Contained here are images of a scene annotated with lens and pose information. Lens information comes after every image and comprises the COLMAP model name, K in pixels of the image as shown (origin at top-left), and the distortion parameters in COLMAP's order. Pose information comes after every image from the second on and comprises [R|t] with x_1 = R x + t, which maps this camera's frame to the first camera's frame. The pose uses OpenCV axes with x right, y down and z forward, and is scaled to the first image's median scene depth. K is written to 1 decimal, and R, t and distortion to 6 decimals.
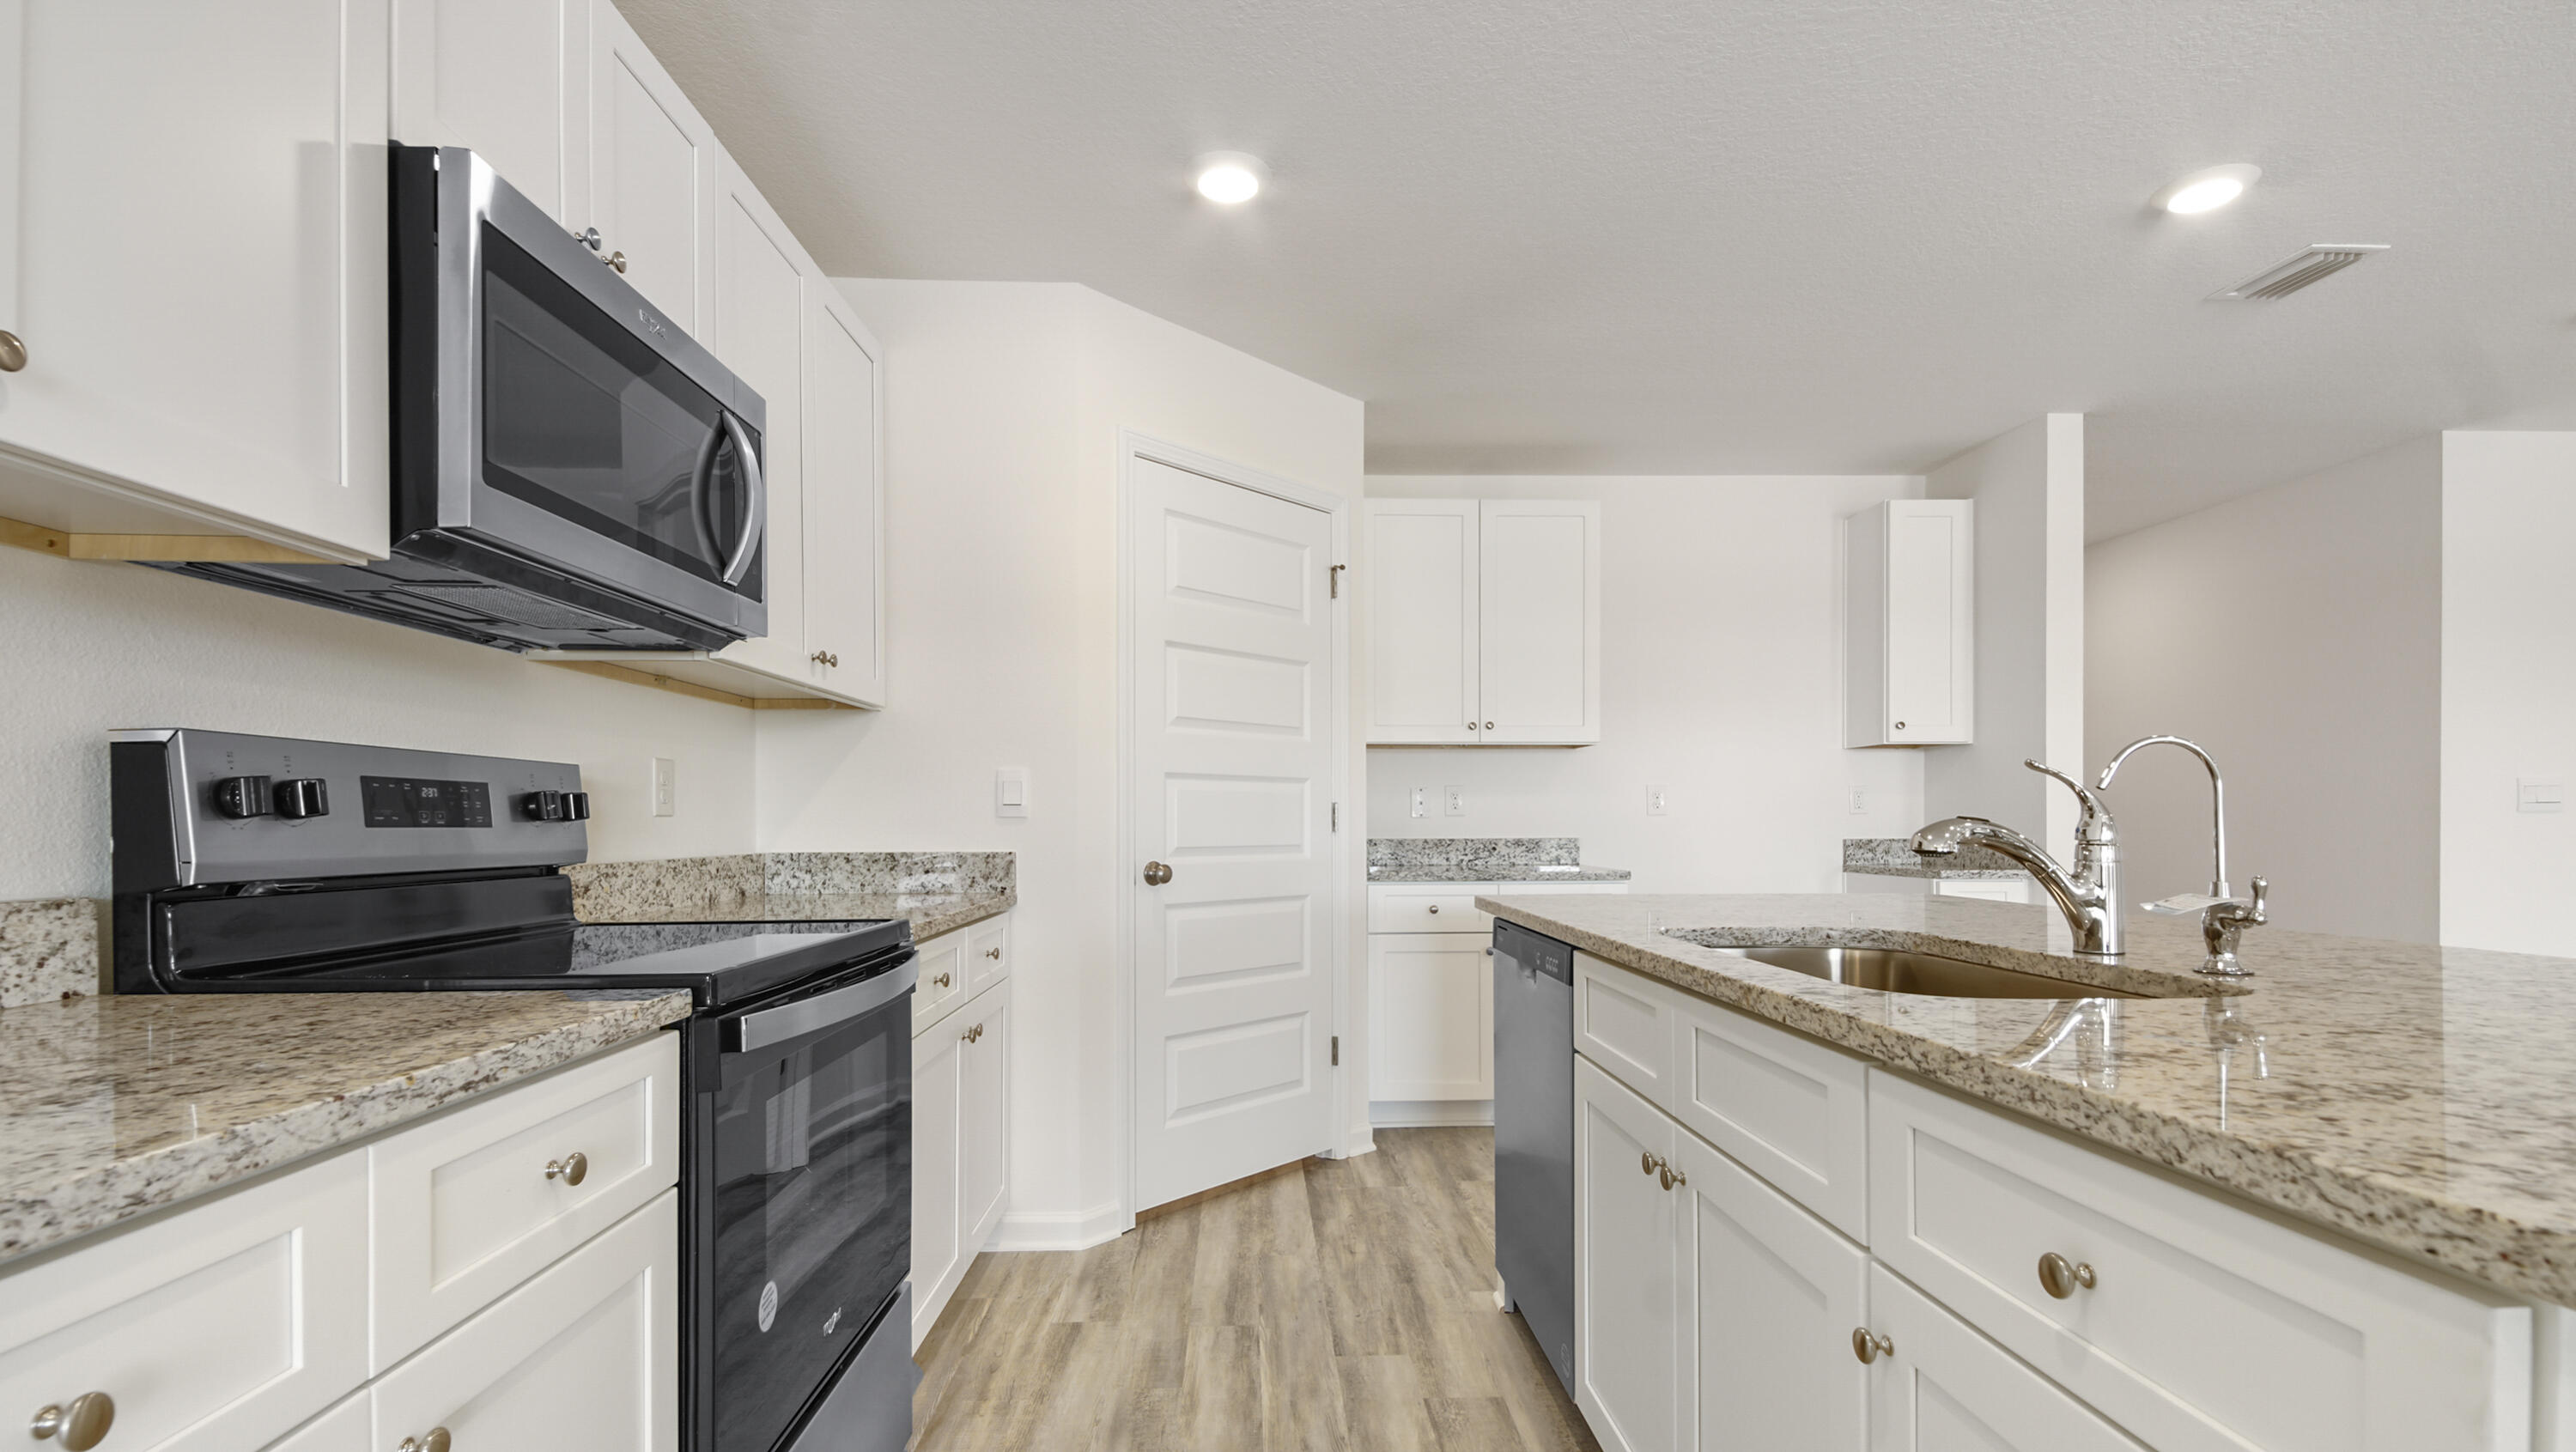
lens RADIAL K [[1166.9, 0, 1275.1], [0, 1166.9, 818.8], [0, 0, 1]] dist [0.018568, -0.000603]
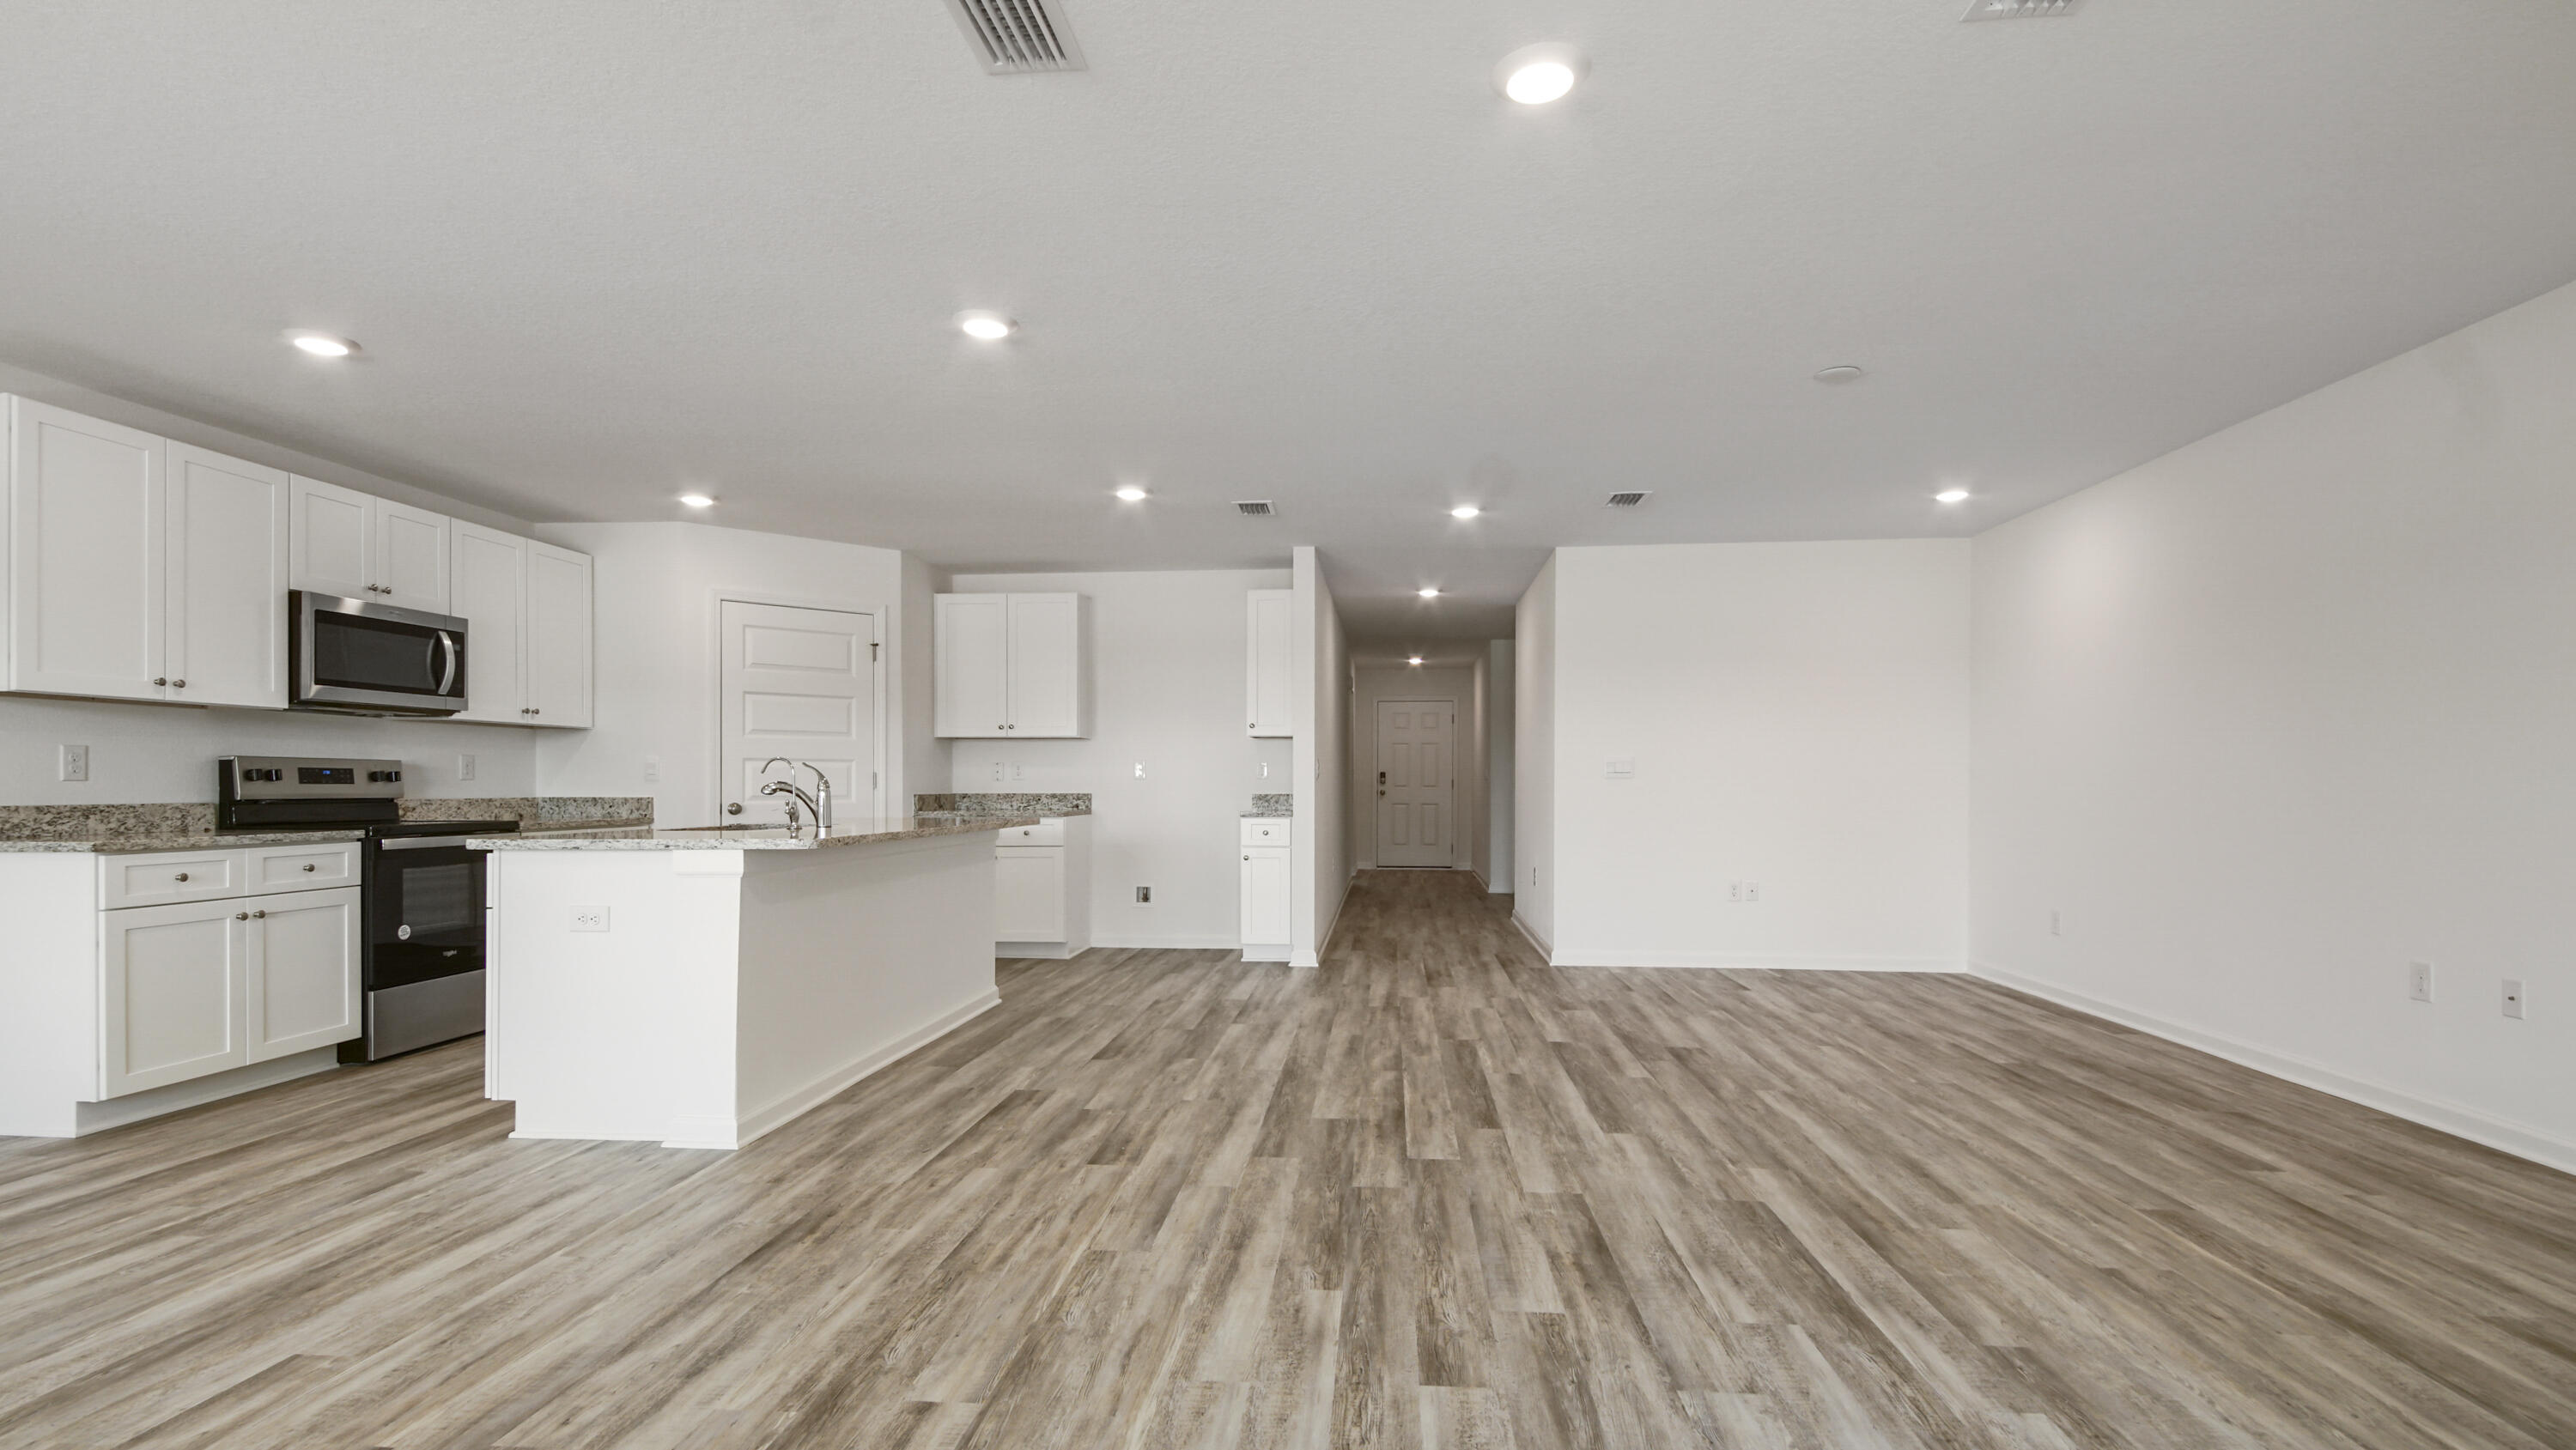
lens RADIAL K [[1159.7, 0, 1286.9], [0, 1159.7, 779.2], [0, 0, 1]] dist [0.047781, -0.031441]
pose [[0.992867, 0.001993, -0.119211, 1.099478], [-0.002099, 0.999998, -0.000763, -0.004078], [0.119209, 0.001008, 0.992869, -0.895408]]
